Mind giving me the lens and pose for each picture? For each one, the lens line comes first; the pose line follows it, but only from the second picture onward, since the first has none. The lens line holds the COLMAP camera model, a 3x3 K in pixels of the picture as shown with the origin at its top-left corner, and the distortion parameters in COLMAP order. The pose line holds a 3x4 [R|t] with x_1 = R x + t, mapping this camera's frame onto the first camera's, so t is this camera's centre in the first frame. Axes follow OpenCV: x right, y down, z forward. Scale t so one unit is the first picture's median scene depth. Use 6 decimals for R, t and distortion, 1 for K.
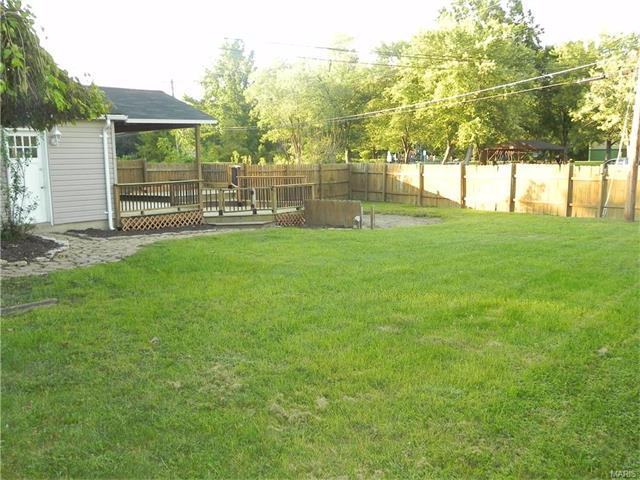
lens RADIAL K [[619.0, 0, 320.0], [0, 619.0, 240.0], [0, 0, 1]] dist [-0.097896, -0.005540]
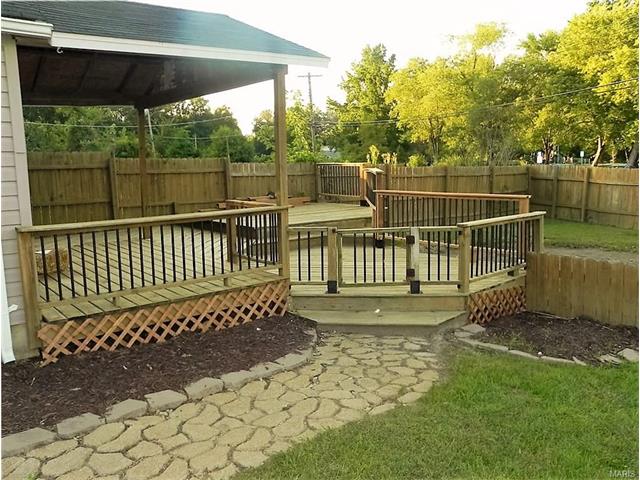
lens RADIAL K [[524.9, 0, 320.0], [0, 524.9, 240.0], [0, 0, 1]] dist [-0.066188, 0.015857]
pose [[0.972020, 0.039794, -0.231503, -0.024915], [-0.034320, 0.999029, 0.027627, -0.023839], [0.232378, -0.018909, 0.972442, 0.184101]]
